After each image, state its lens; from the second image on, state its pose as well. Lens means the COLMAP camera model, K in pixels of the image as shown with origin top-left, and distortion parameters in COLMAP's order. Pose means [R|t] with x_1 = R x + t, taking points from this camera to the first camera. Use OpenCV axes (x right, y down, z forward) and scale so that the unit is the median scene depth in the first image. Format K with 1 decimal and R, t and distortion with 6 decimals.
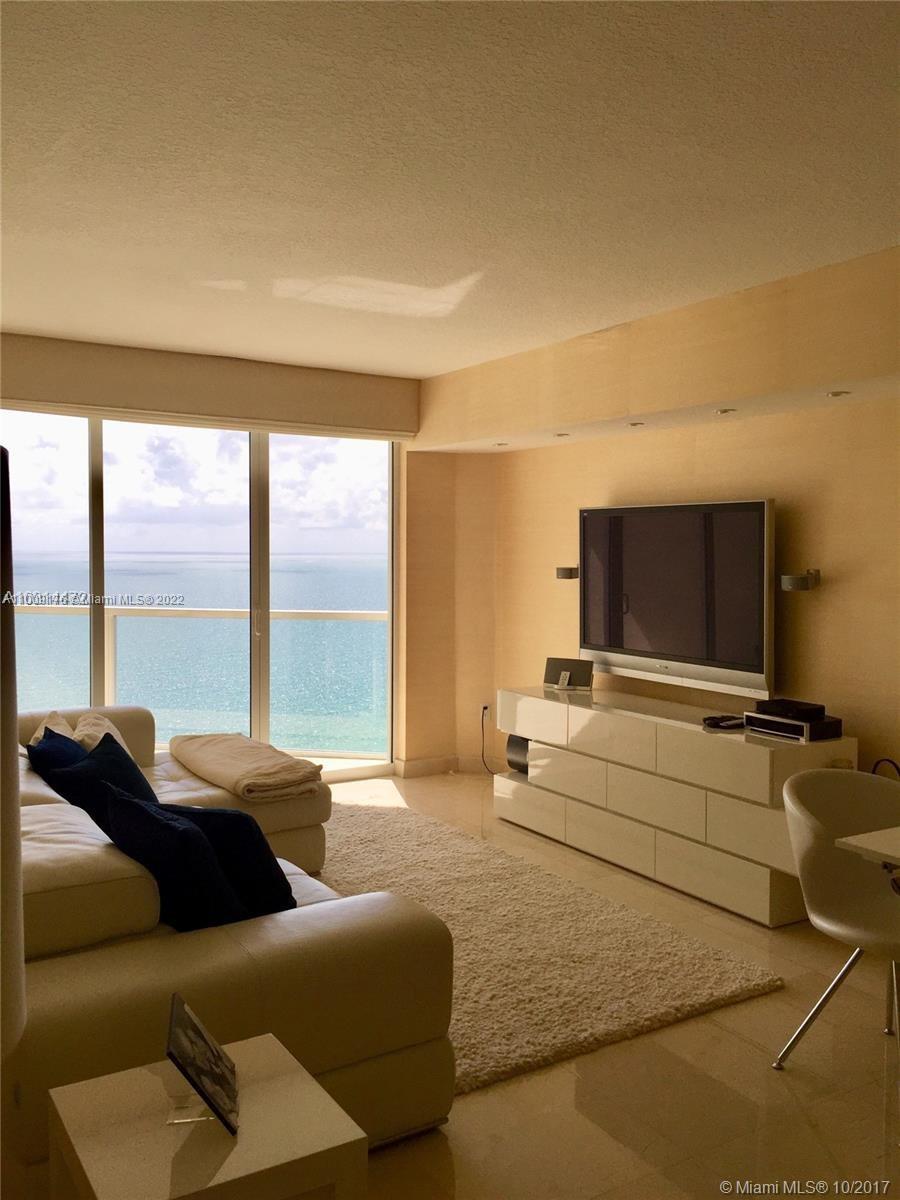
lens RADIAL K [[1011.0, 0, 449.4], [0, 1011.0, 592.2], [0, 0, 1]] dist [0.050152, 0.002281]
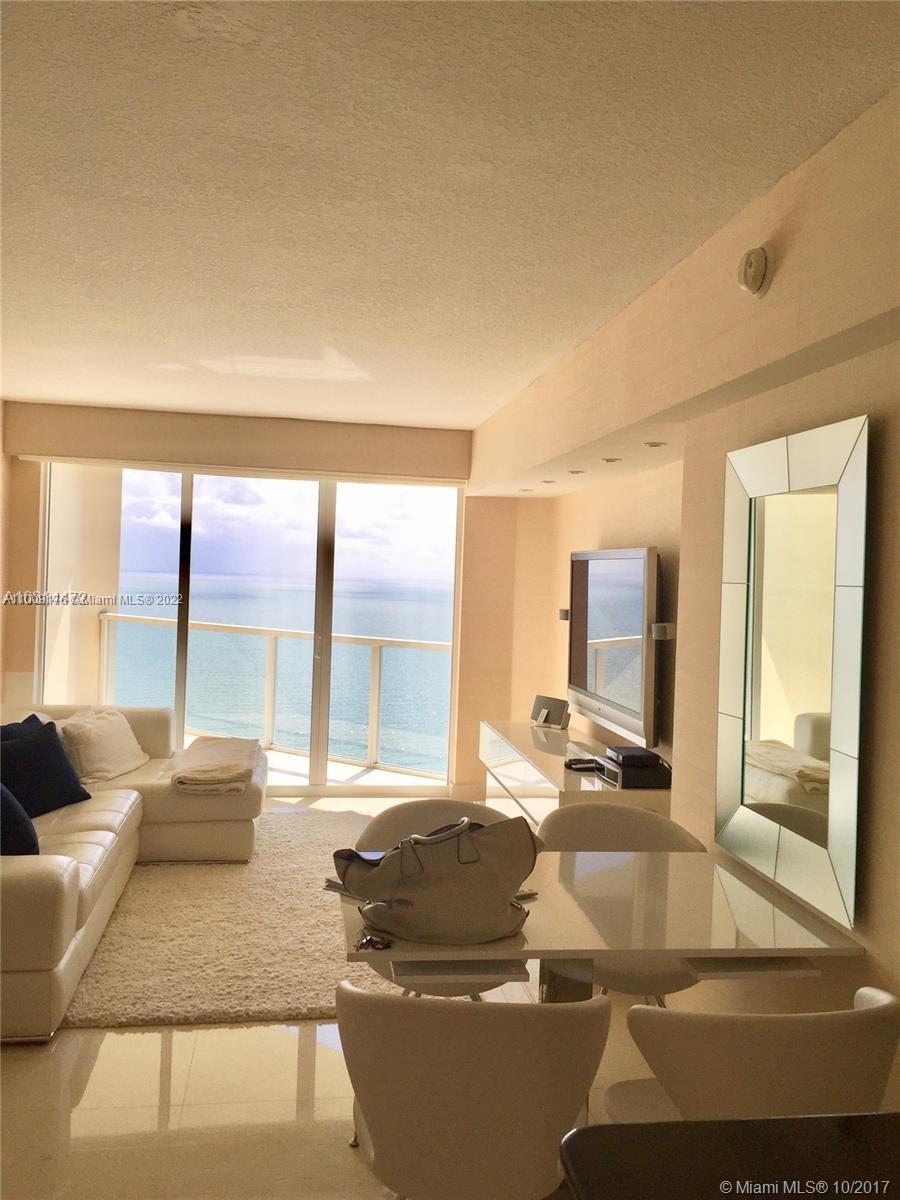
lens RADIAL K [[1011.0, 0, 445.6], [0, 1011.0, 604.5], [0, 0, 1]] dist [0.050152, 0.002281]
pose [[0.916670, 0.033871, -0.398207, 0.522276], [-0.043224, 0.998960, -0.014530, -0.010565], [0.397301, 0.030531, 0.917181, 0.013155]]
